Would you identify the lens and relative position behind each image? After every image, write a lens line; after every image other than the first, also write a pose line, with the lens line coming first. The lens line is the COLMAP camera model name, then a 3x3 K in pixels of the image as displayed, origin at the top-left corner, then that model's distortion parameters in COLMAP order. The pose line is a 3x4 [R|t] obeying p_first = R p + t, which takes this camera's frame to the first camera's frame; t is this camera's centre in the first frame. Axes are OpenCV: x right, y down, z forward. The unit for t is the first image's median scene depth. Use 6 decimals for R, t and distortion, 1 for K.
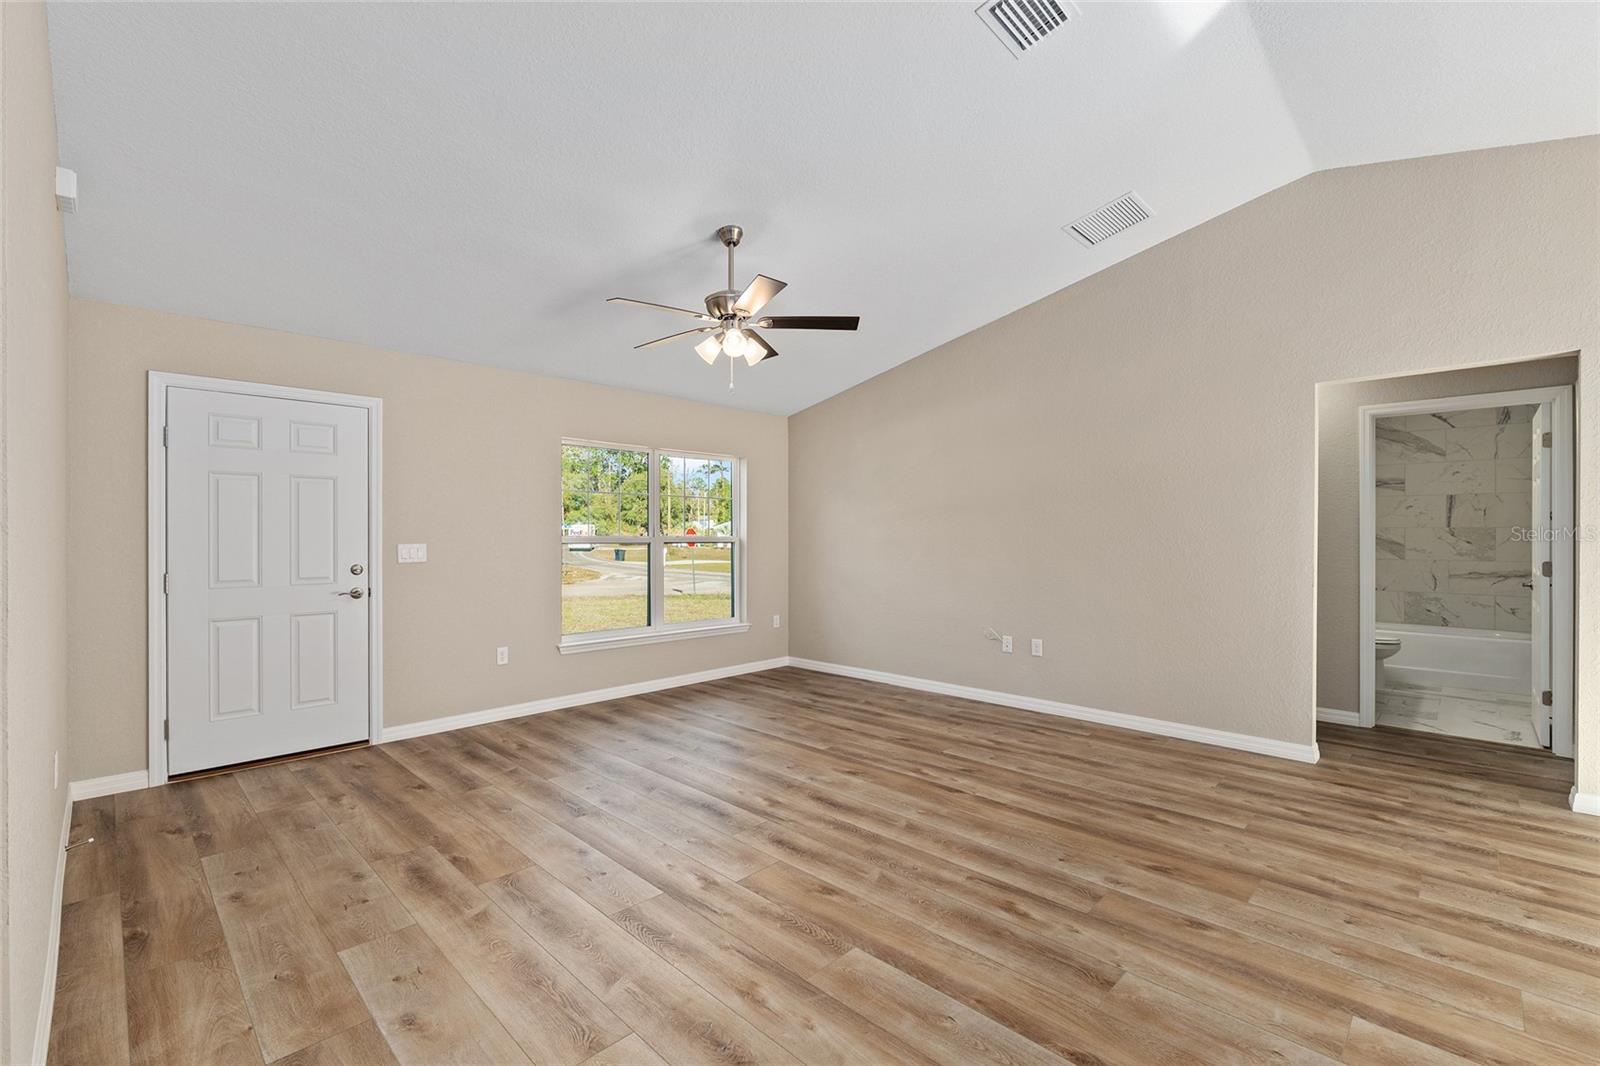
lens RADIAL K [[686.6, 0, 798.2], [0, 686.6, 534.5], [0, 0, 1]] dist [-0.007685, -0.000592]
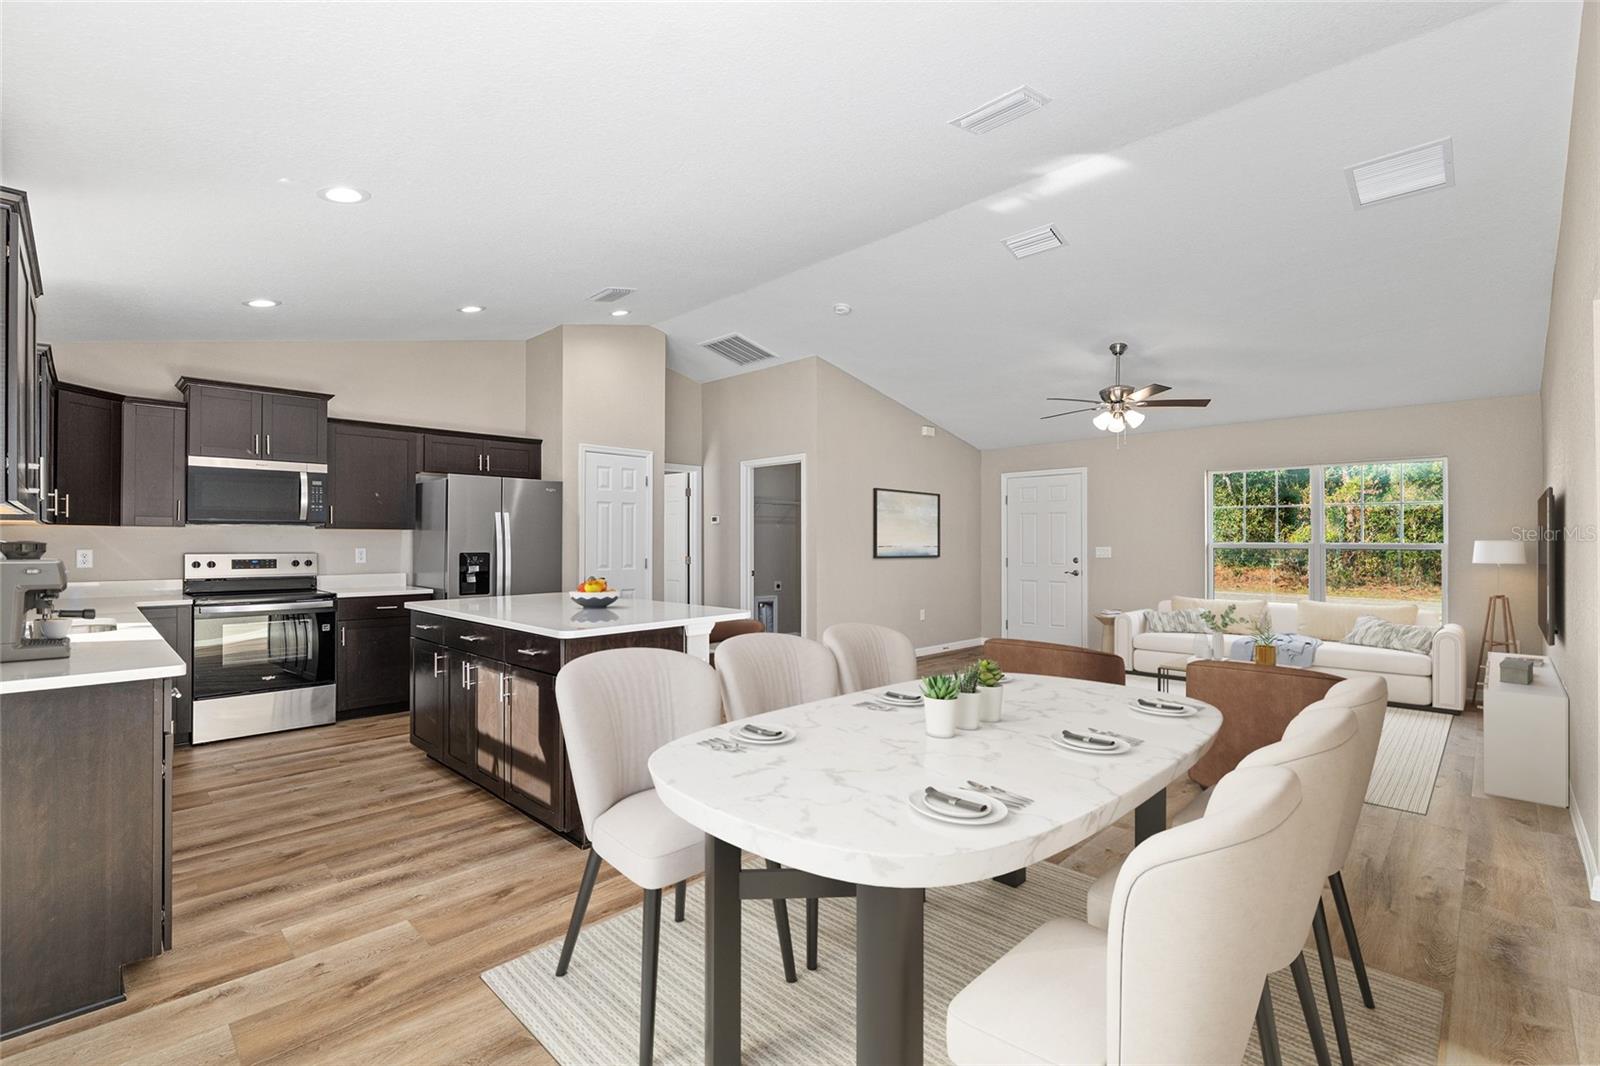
lens RADIAL K [[711.0, 0, 798.3], [0, 711.0, 538.4], [0, 0, 1]] dist [-0.001140, -0.000060]
pose [[-0.003135, -0.006341, -0.999975, 1.669974], [0.000904, 0.999979, -0.006344, 0.005397], [0.999995, -0.000923, -0.003129, 0.313745]]
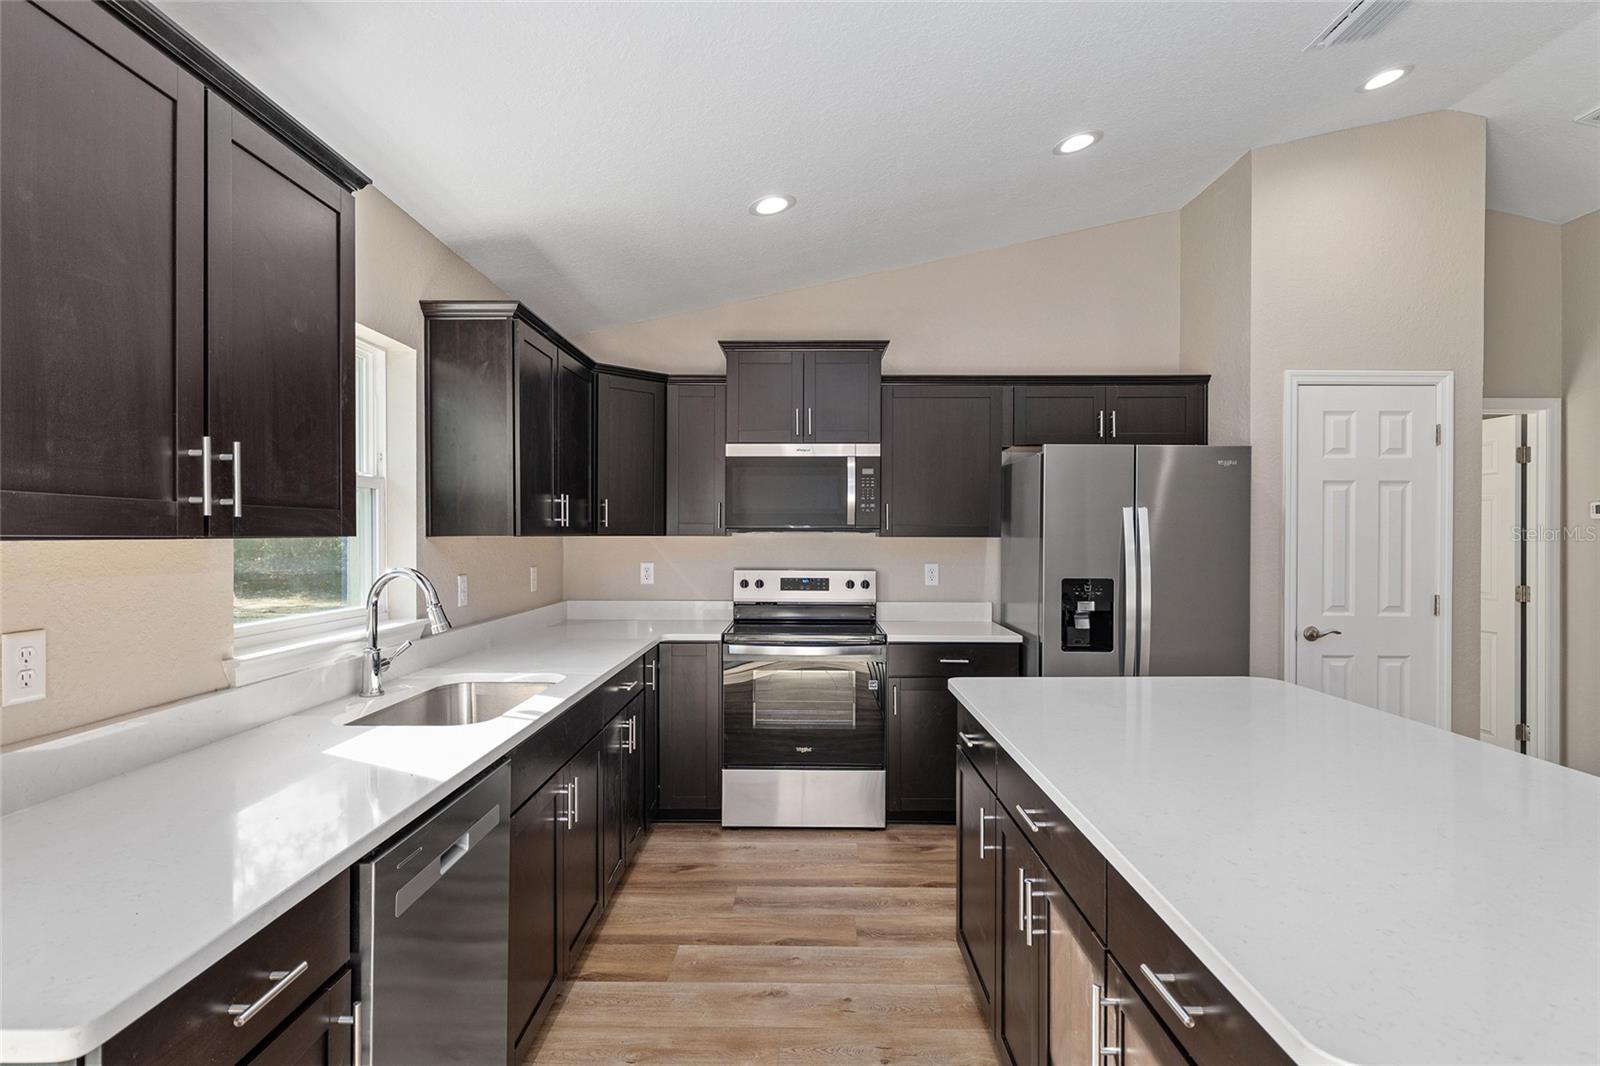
lens RADIAL K [[820.1, 0, 800.0], [0, 820.1, 533.0], [0, 0, 1]] dist [0.001375, -0.000197]
pose [[-0.722867, -0.005999, -0.690961, 1.050017], [-0.004155, 0.999982, -0.004336, -0.027556], [0.690974, -0.000263, -0.722879, 0.081271]]
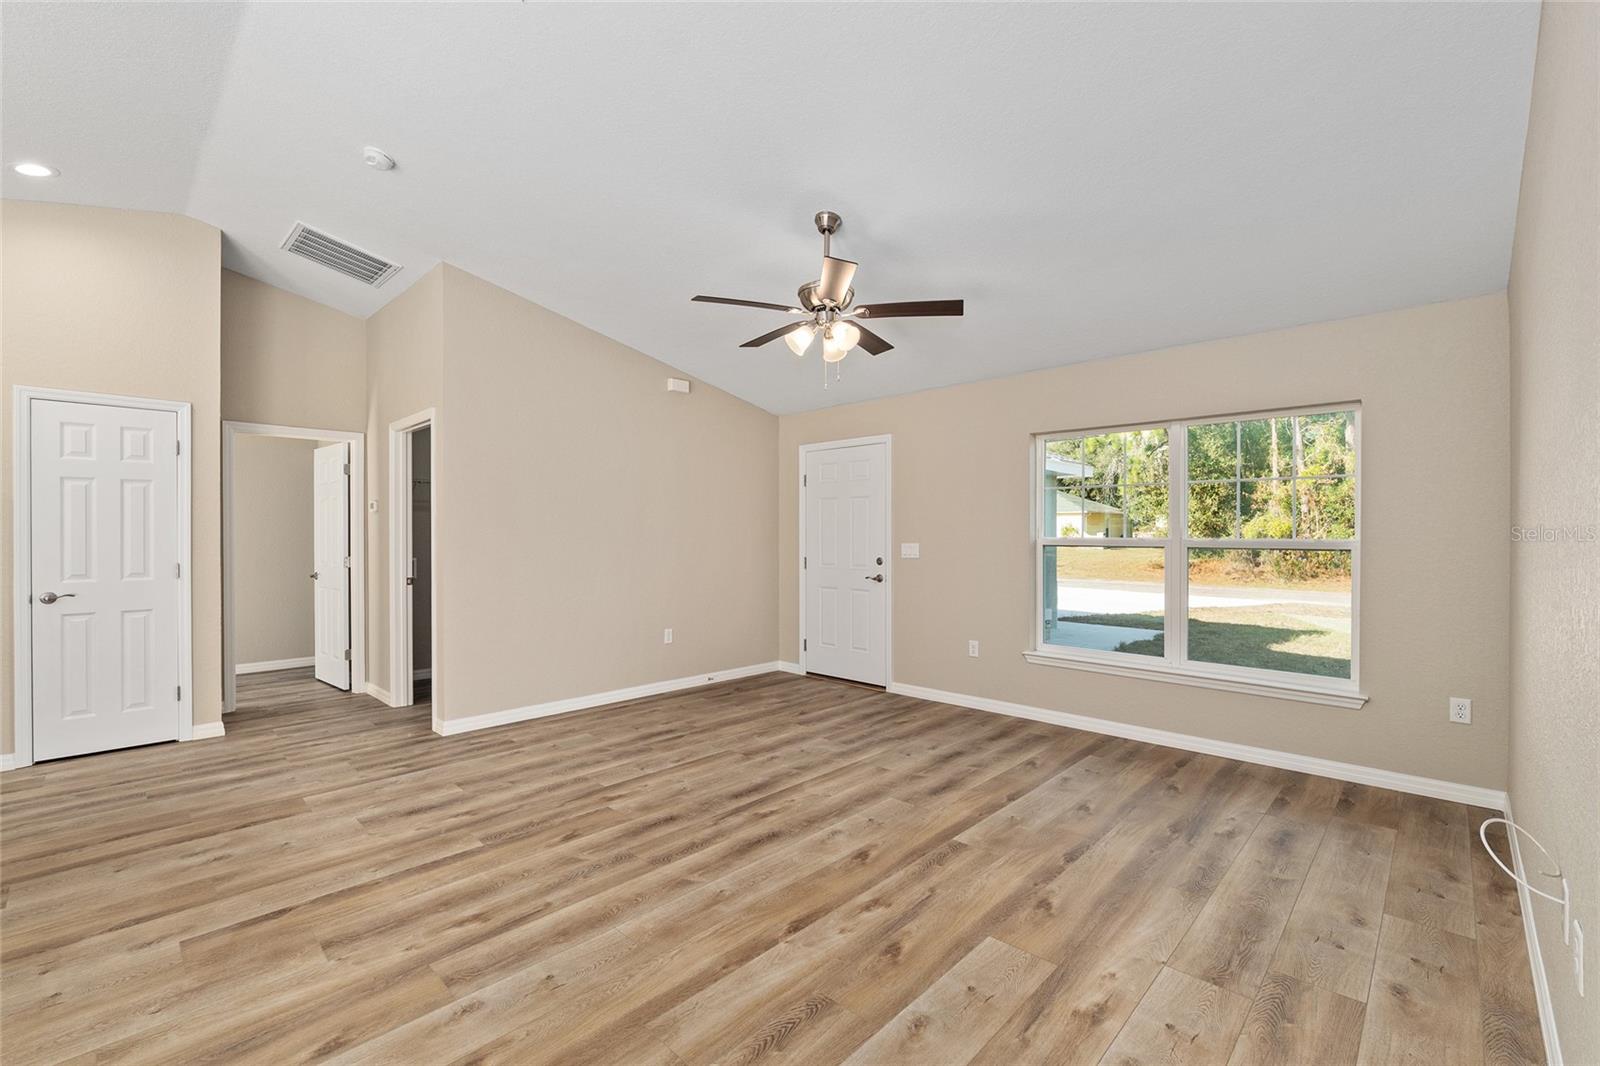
lens RADIAL K [[686.6, 0, 798.2], [0, 686.6, 534.5], [0, 0, 1]] dist [-0.007685, -0.000592]
pose [[0.007989, 0.000786, -0.999968, 0.941027], [0.002495, 0.999997, 0.000806, -0.003621], [0.999965, -0.002502, 0.007987, 1.056873]]
